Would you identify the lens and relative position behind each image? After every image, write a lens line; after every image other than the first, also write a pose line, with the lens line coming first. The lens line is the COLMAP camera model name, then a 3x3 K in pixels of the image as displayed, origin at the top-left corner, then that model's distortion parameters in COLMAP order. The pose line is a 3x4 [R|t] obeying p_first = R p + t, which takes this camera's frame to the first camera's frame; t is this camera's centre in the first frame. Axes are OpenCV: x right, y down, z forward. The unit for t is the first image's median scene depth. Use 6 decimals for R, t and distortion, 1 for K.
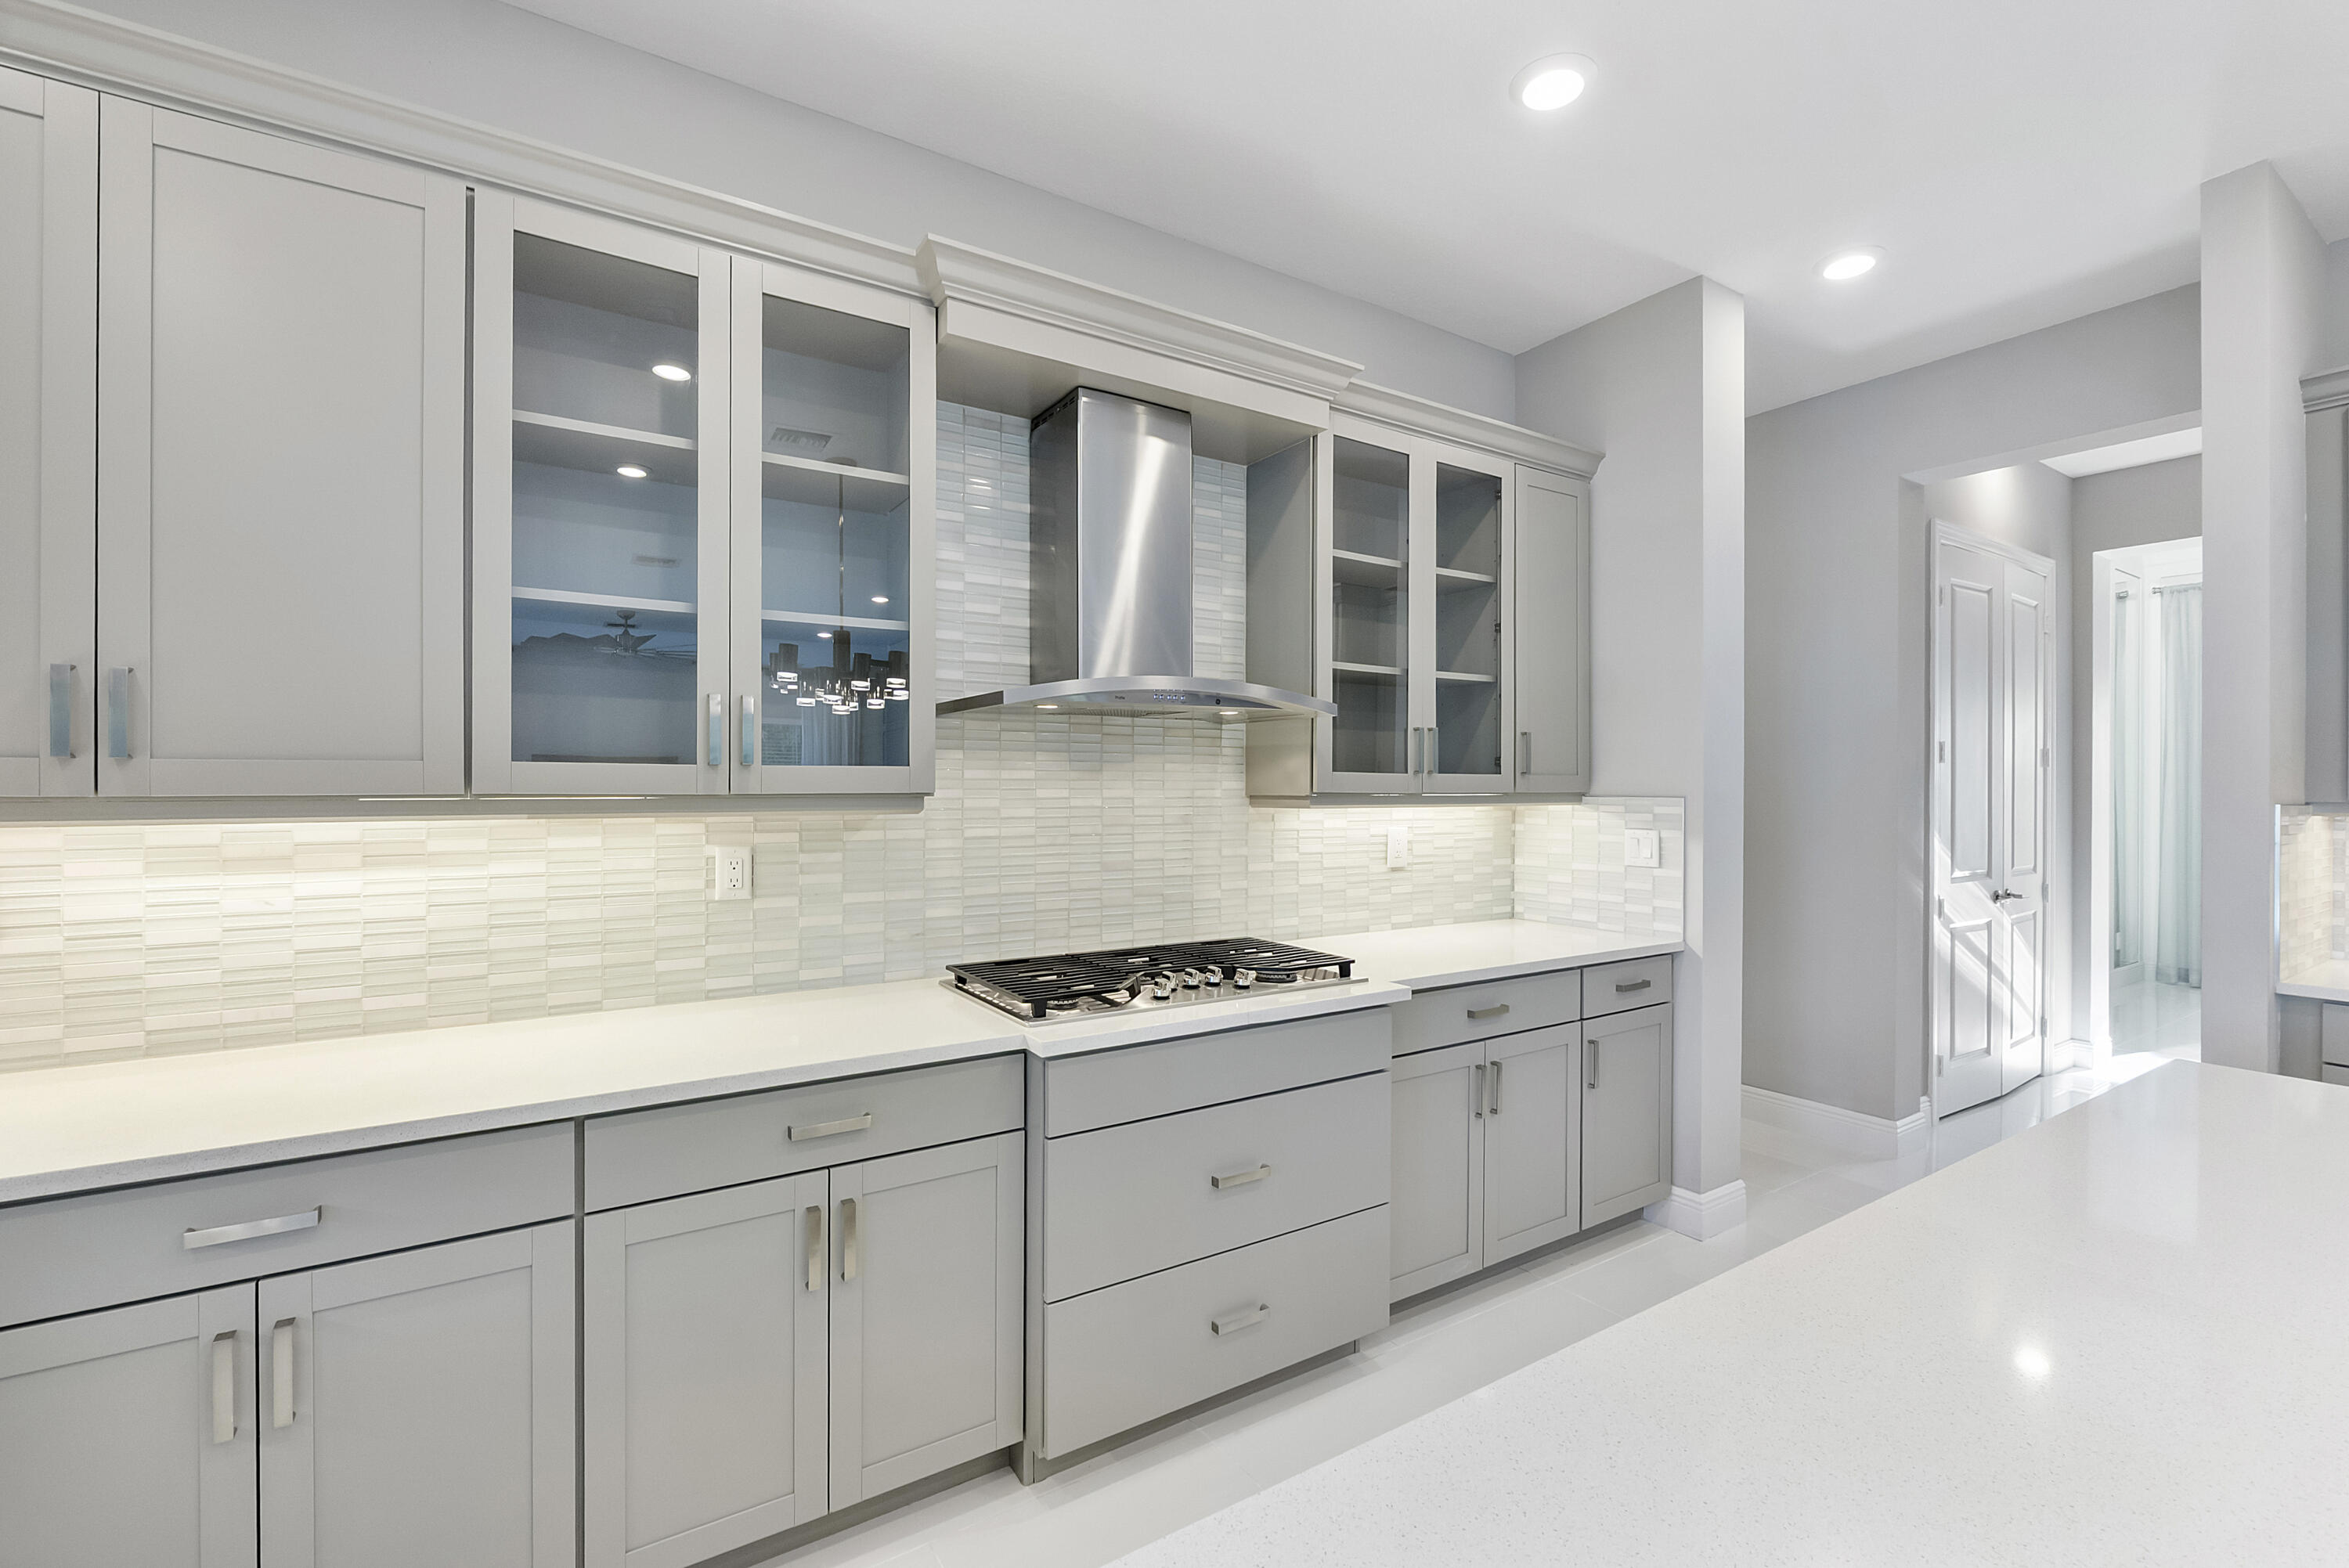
lens RADIAL K [[994.6, 0, 1173.0], [0, 994.6, 783.4], [0, 0, 1]] dist [-0.003774, -0.000031]
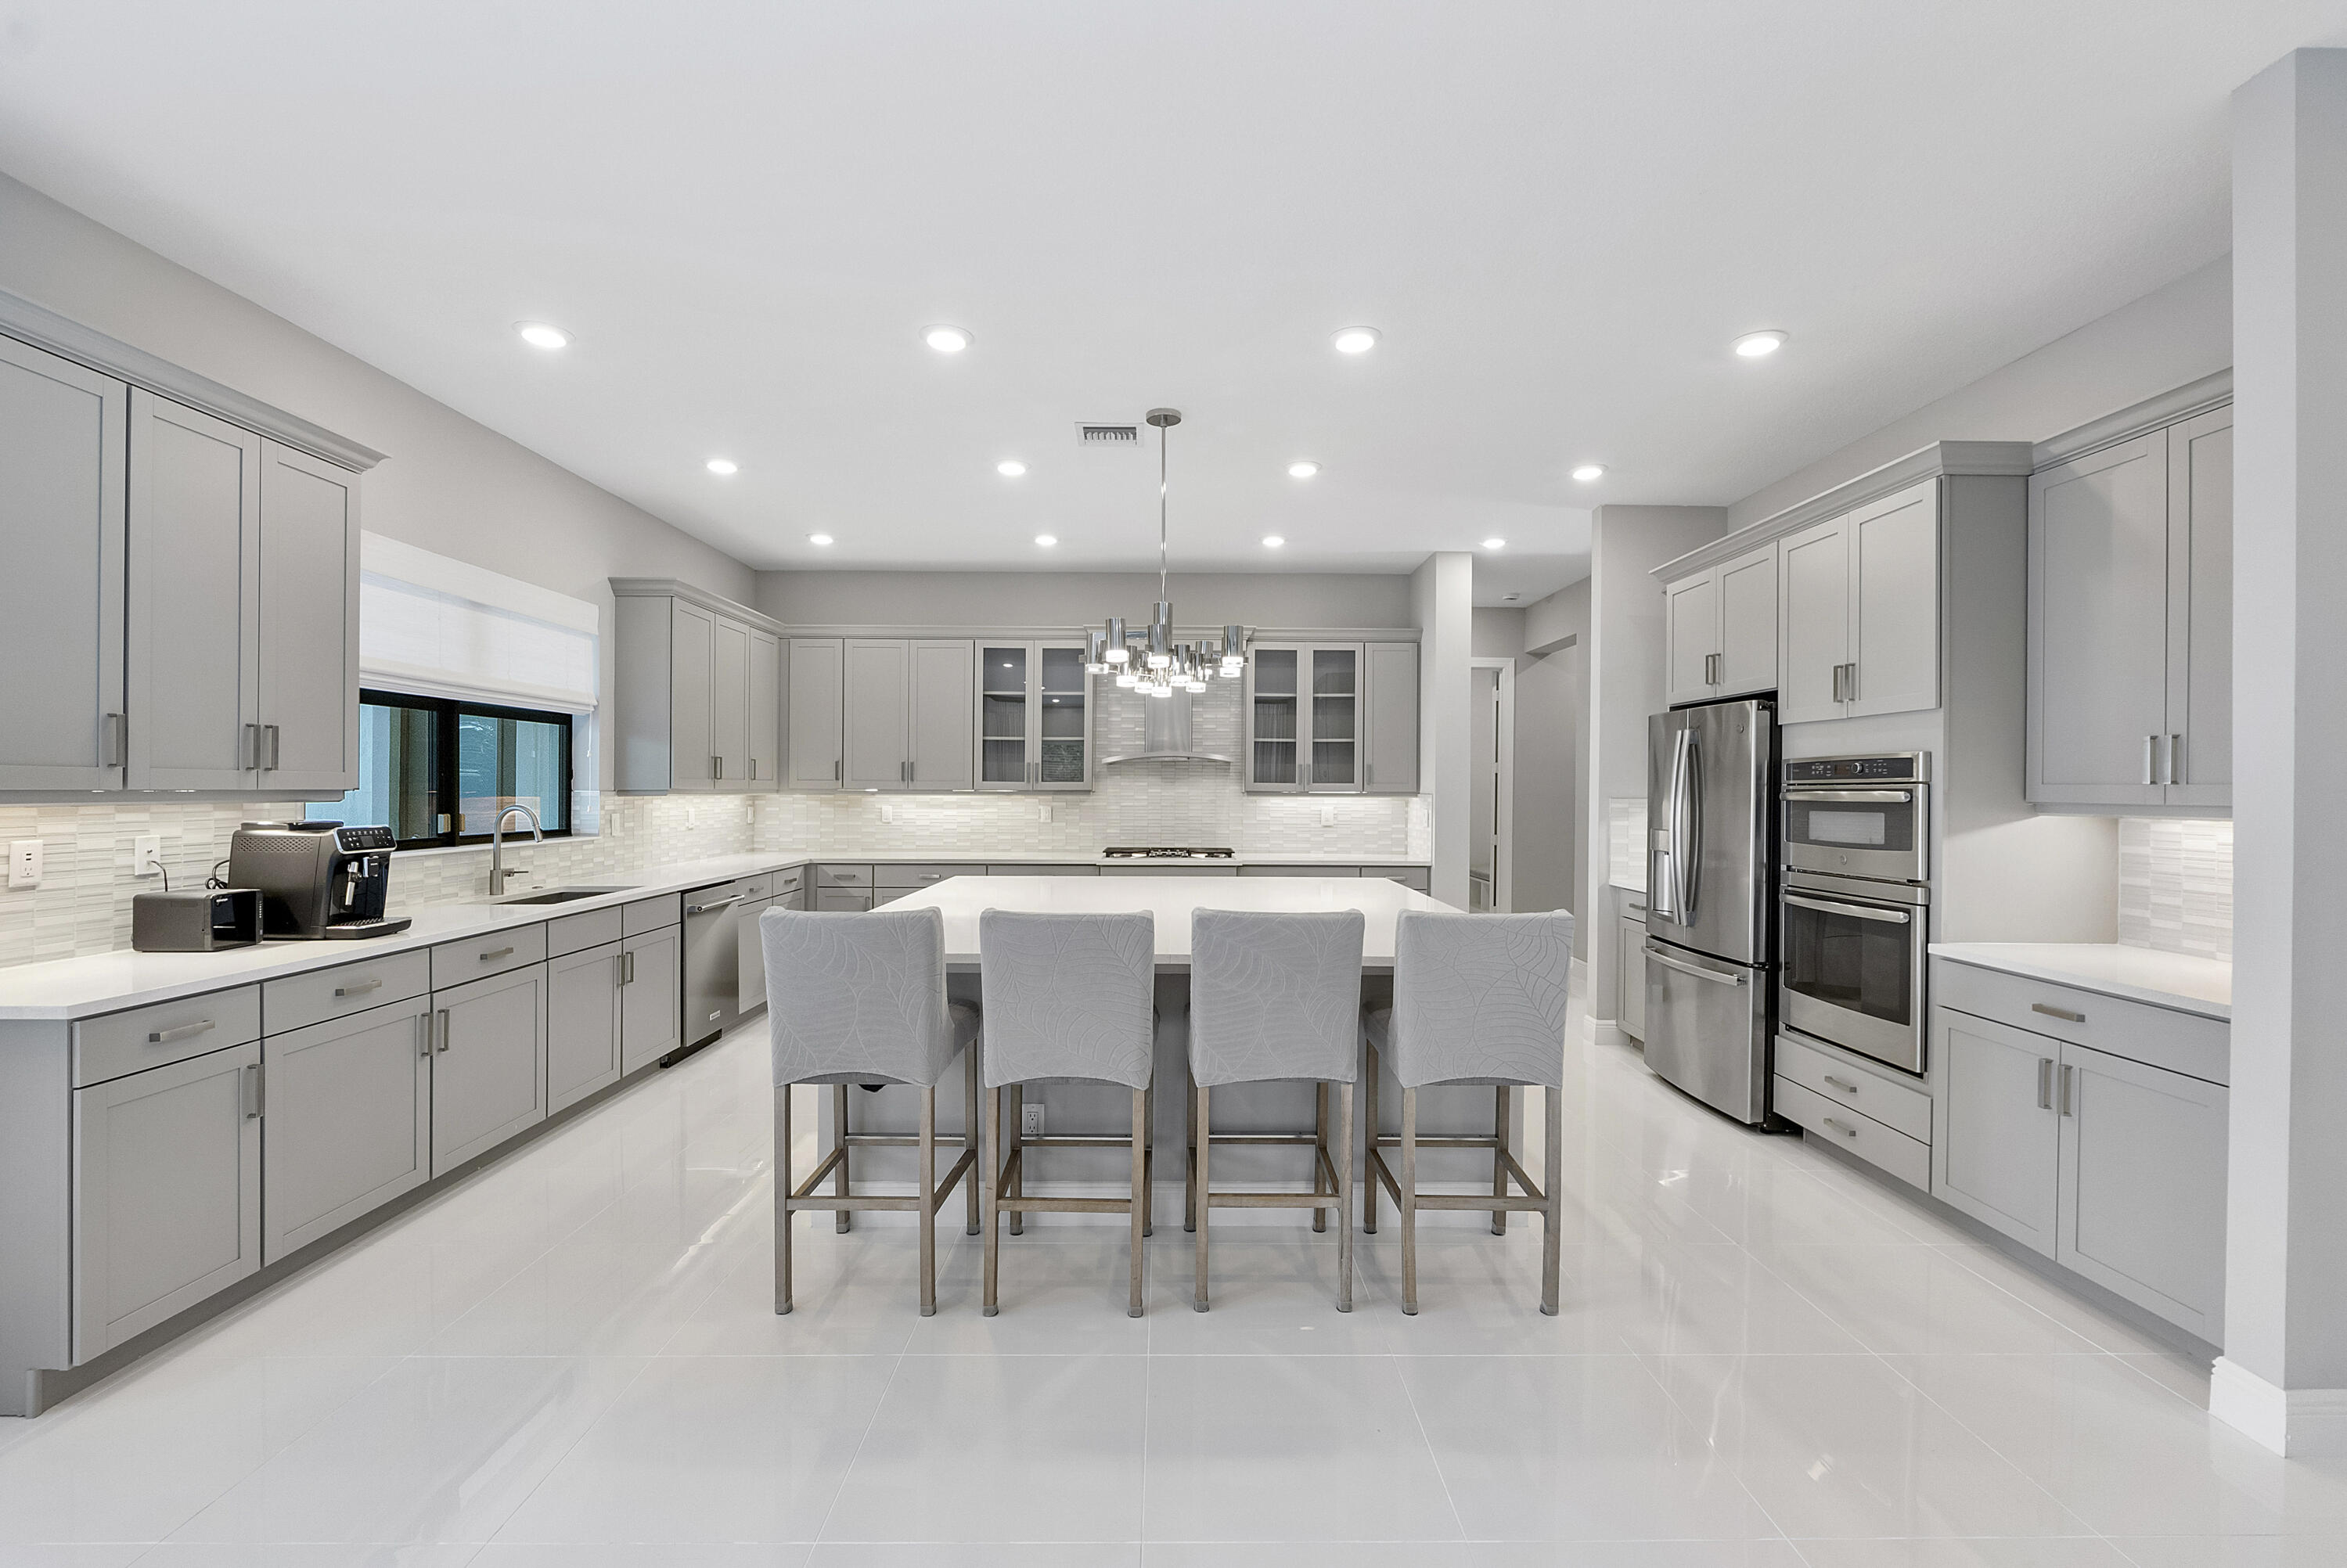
lens RADIAL K [[993.7, 0, 1172.0], [0, 993.7, 783.4], [0, 0, 1]] dist [-0.003774, -0.000031]
pose [[0.850880, 0.000542, -0.525360, 1.396788], [-0.002777, 0.999990, -0.003465, -0.000343], [0.525353, 0.004408, 0.850873, -1.339631]]
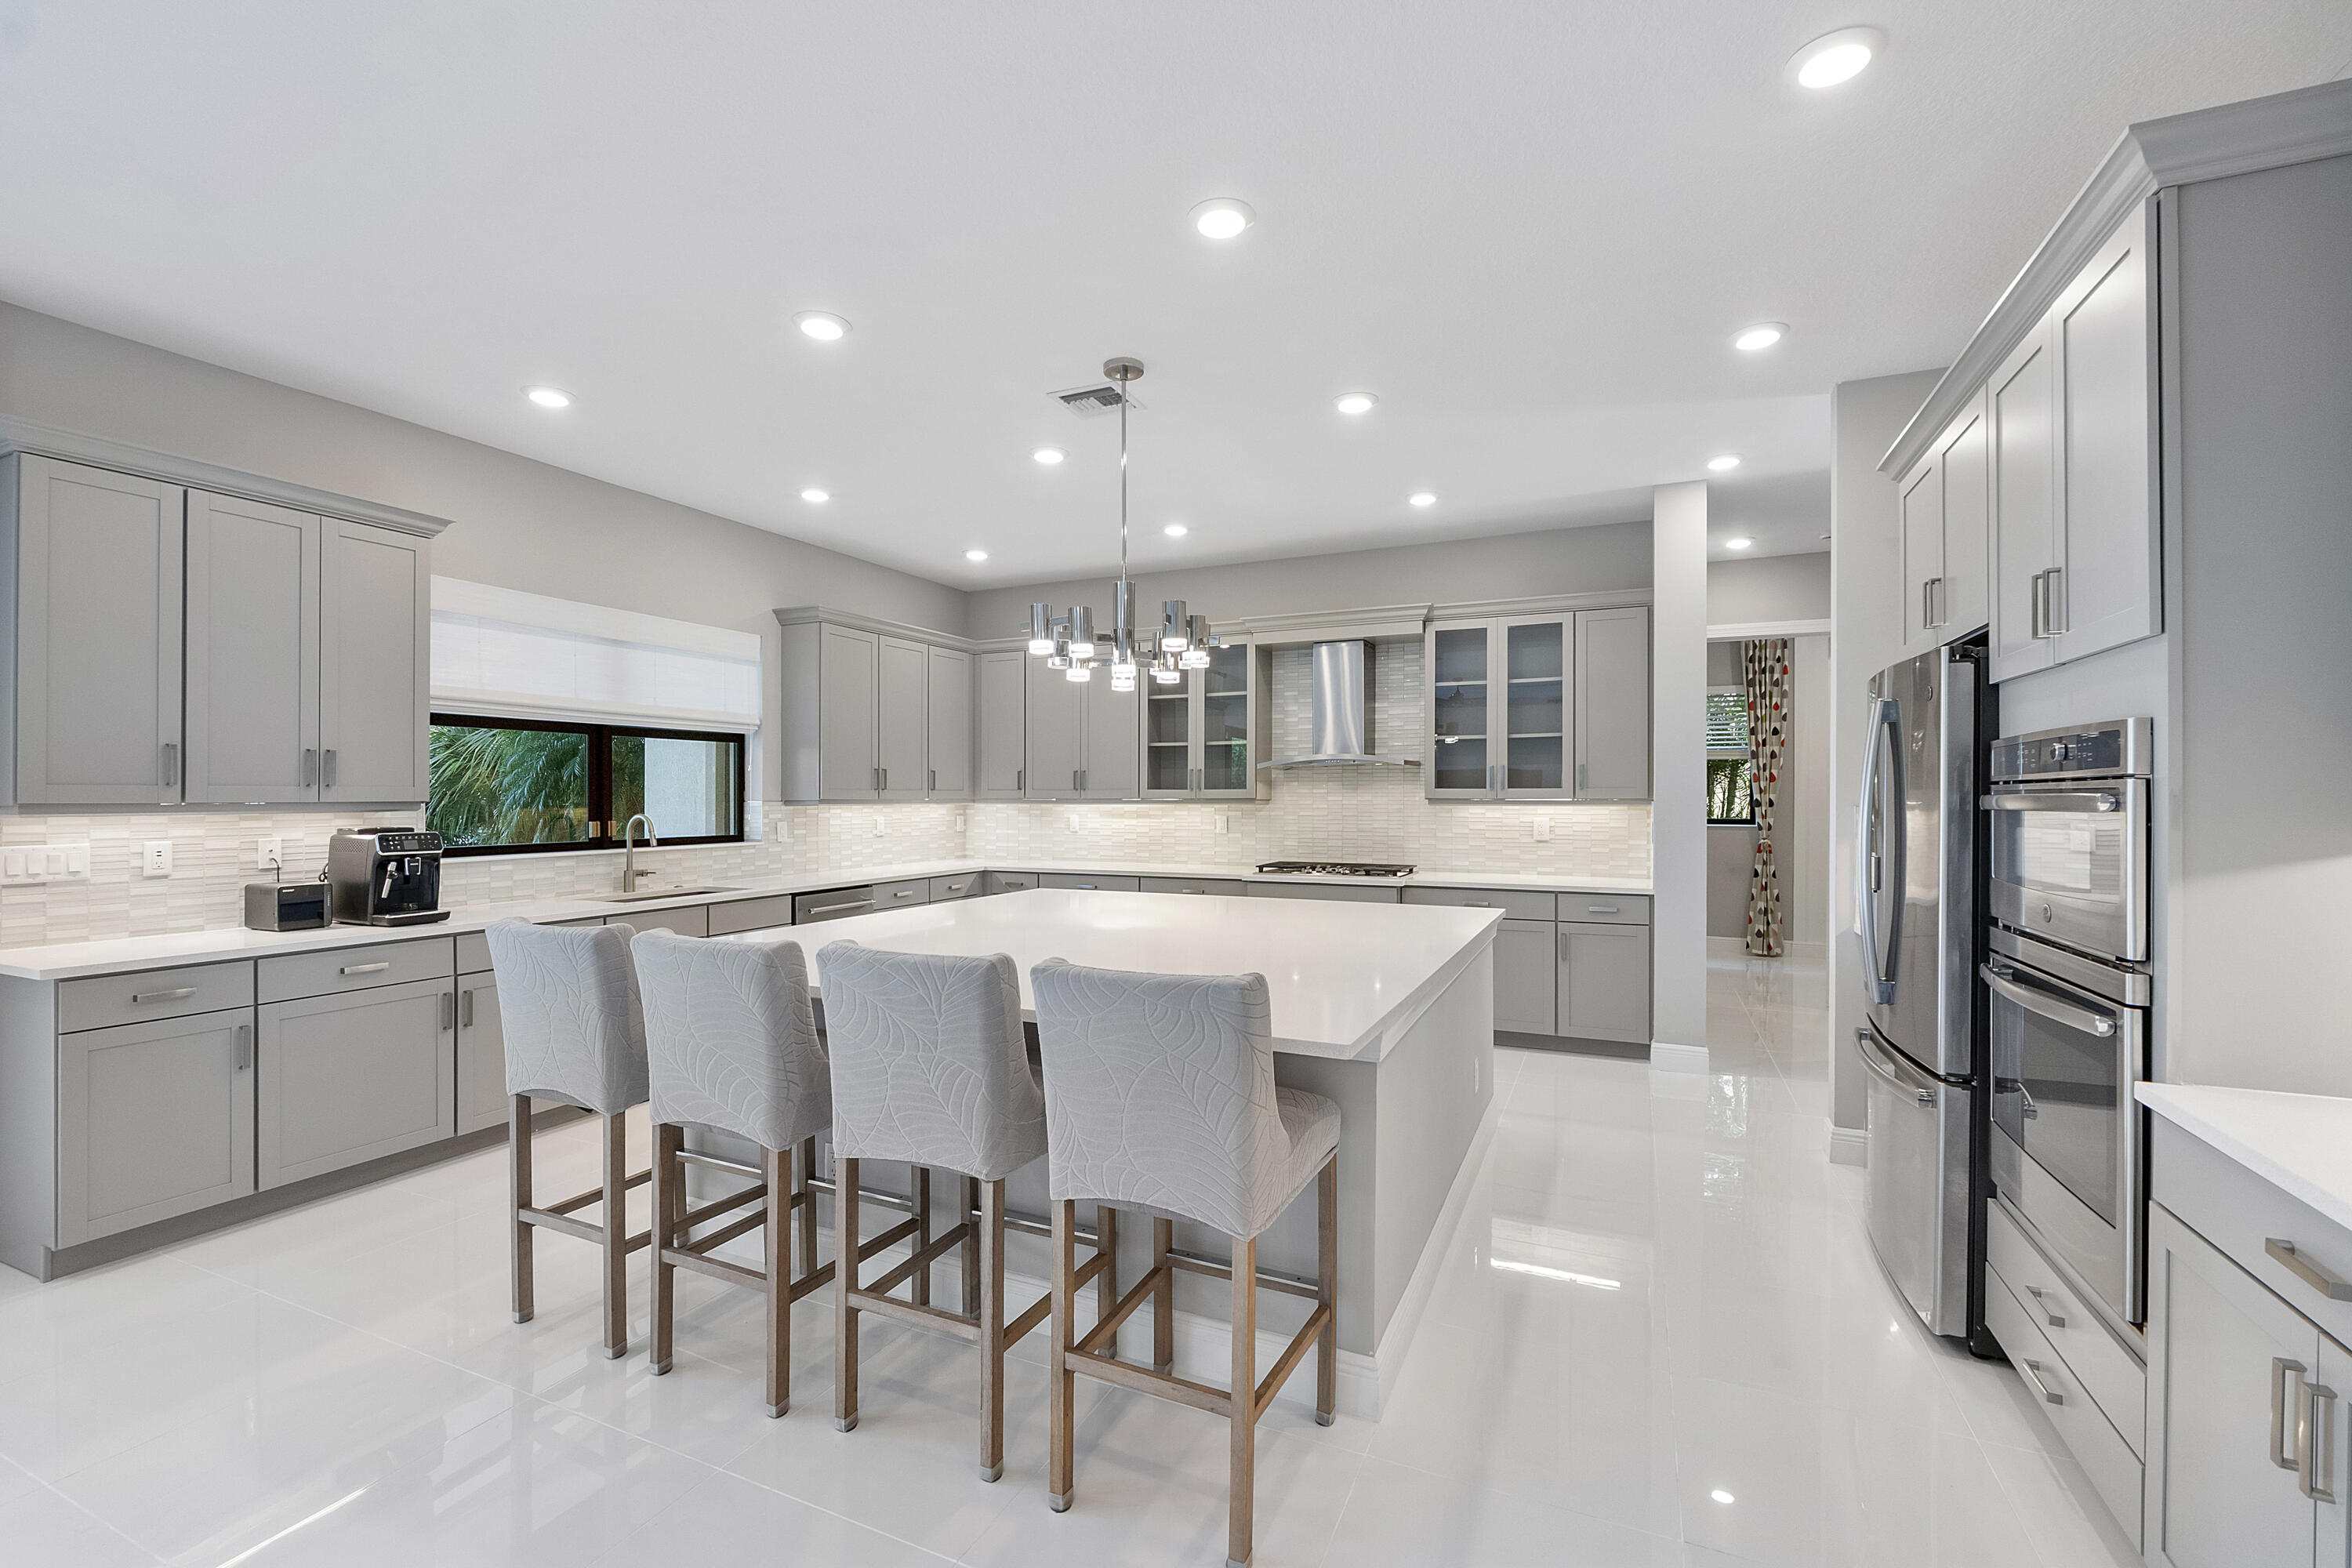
lens RADIAL K [[996.0, 0, 1174.5], [0, 996.0, 783.4], [0, 0, 1]] dist [-0.003774, -0.000031]
pose [[0.548801, -0.012404, -0.835861, 1.750182], [0.004148, 0.999918, -0.012115, 0.001569], [0.835943, 0.003181, 0.548808, -0.683087]]
